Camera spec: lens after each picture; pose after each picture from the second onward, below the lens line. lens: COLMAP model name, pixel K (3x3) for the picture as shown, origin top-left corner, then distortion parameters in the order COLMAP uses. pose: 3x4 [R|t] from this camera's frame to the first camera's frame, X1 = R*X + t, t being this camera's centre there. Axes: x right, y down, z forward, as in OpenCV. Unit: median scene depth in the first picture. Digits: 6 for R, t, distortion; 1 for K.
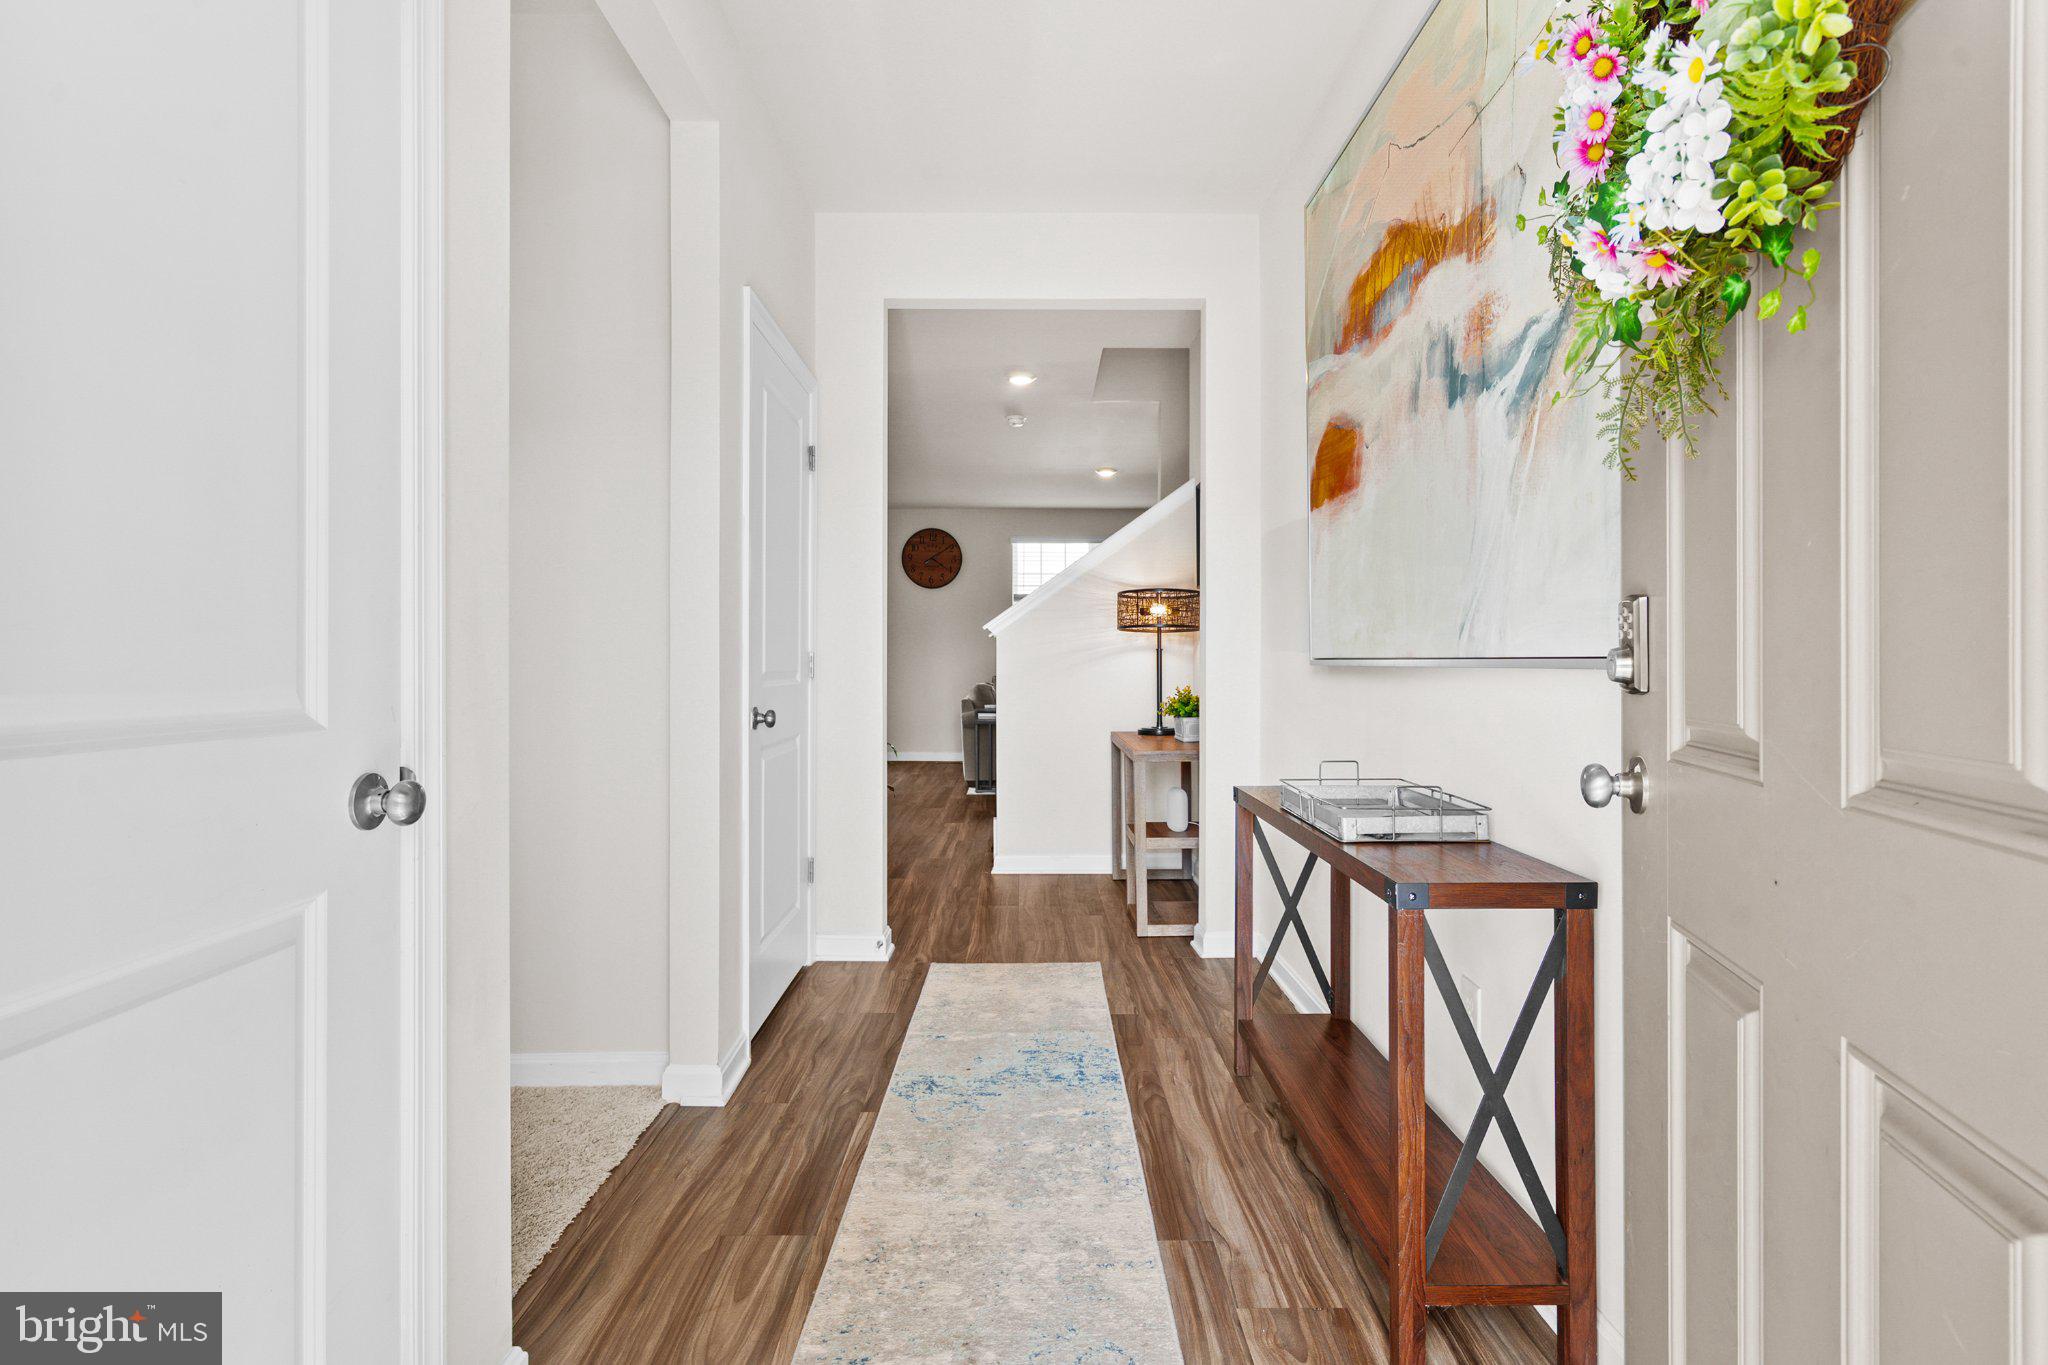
lens RADIAL K [[1019.7, 0, 1024.1], [0, 1019.7, 666.3], [0, 0, 1]] dist [0.005548, 0.000539]
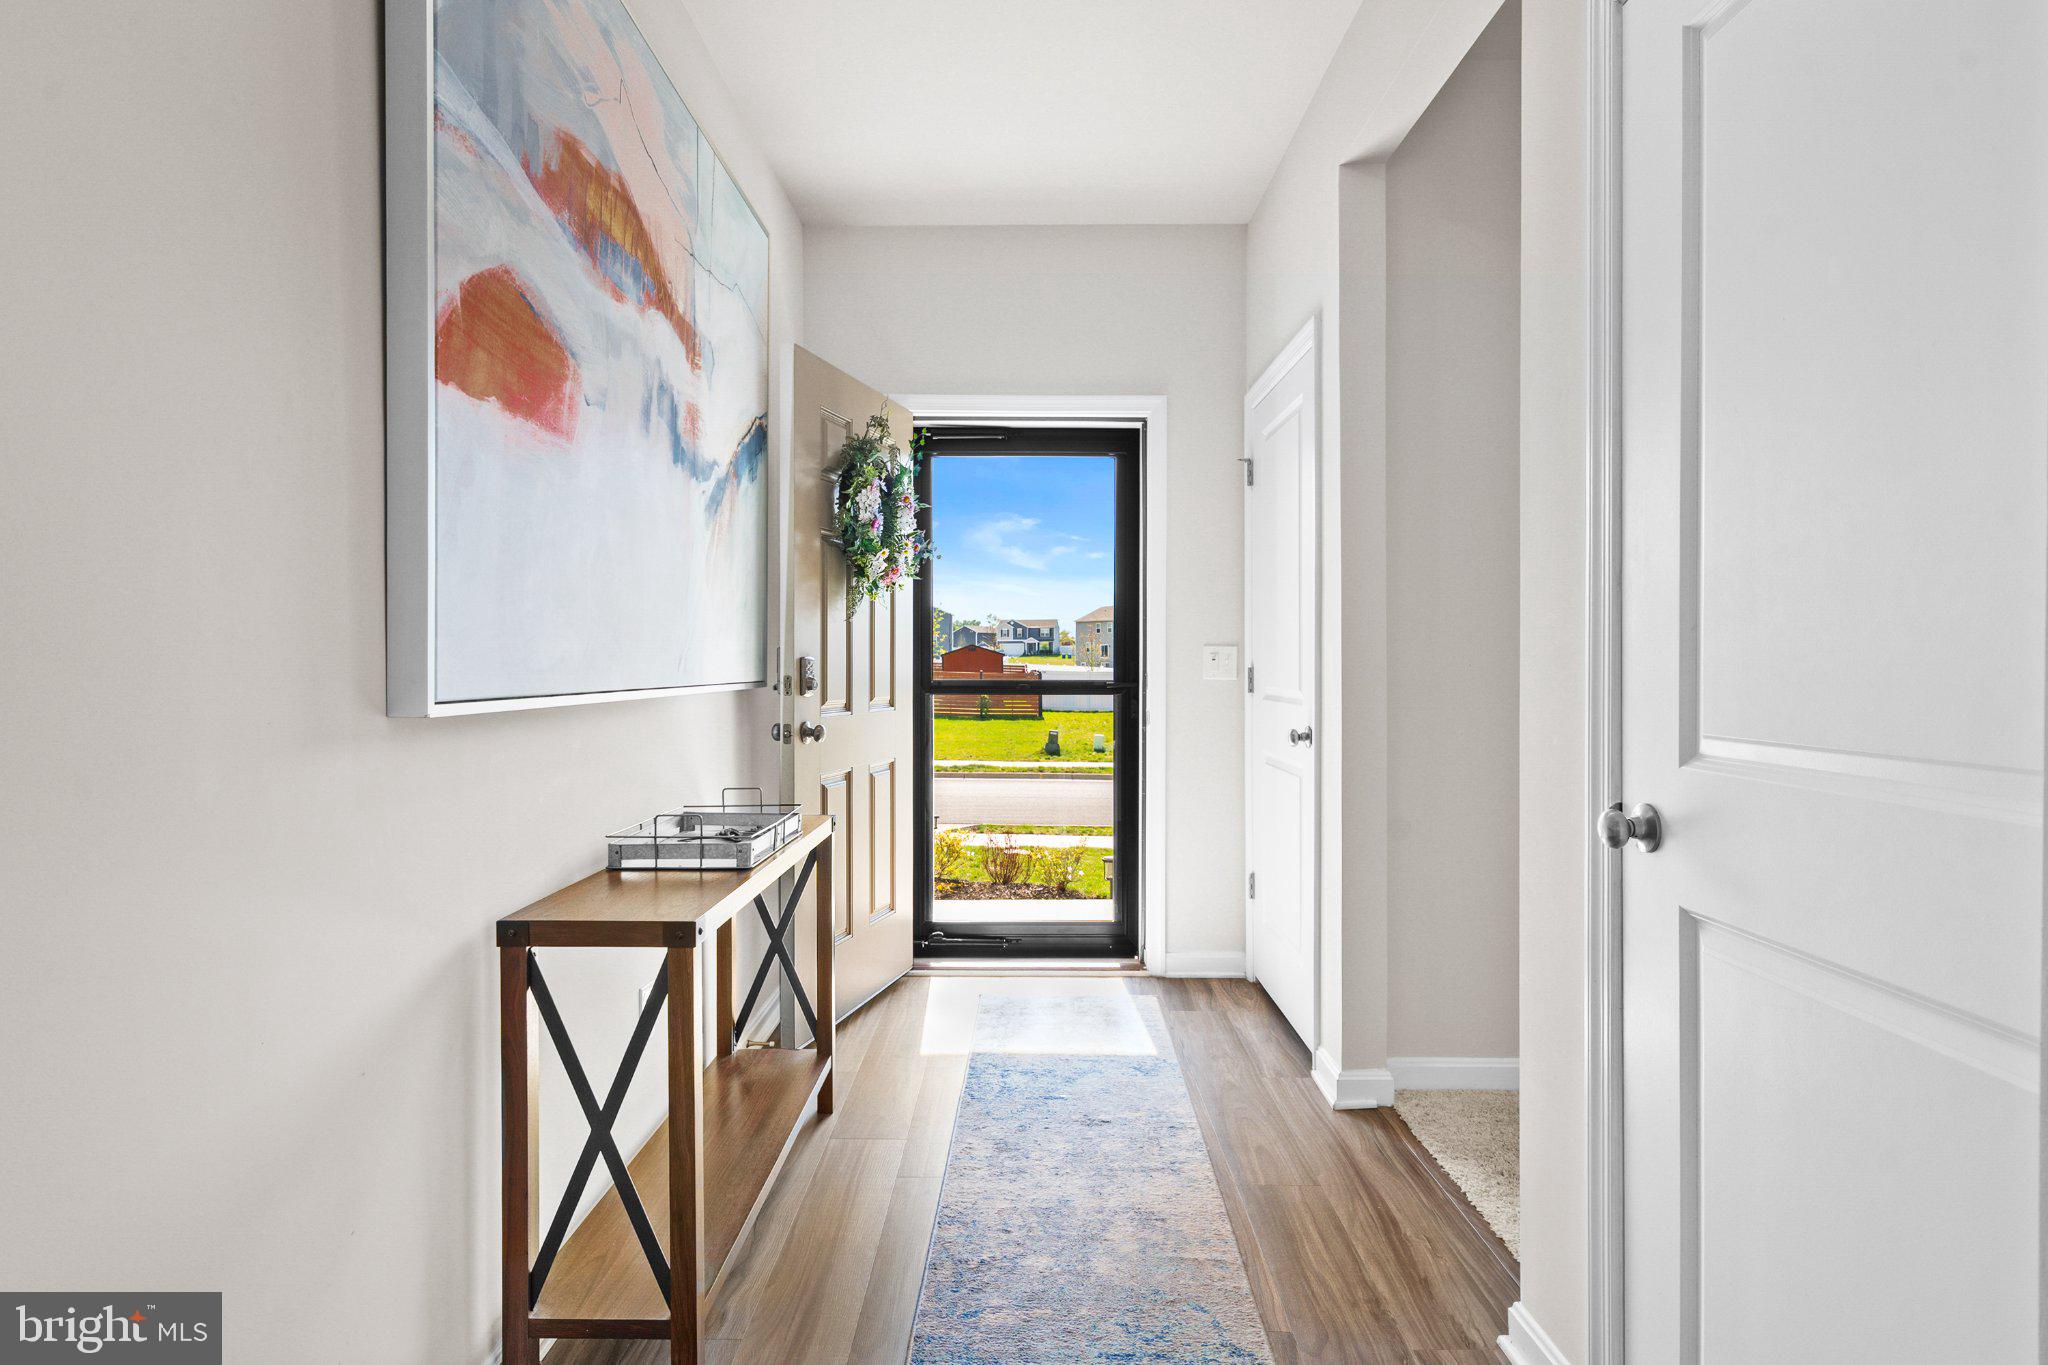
lens RADIAL K [[1105.5, 0, 1022.8], [0, 1105.5, 677.3], [0, 0, 1]] dist [-0.008032, 0.005540]
pose [[-0.999911, -0.005234, 0.012248, 0.025308], [-0.005074, 0.999902, 0.013032, -0.033346], [-0.012315, 0.012969, -0.999840, 2.141930]]
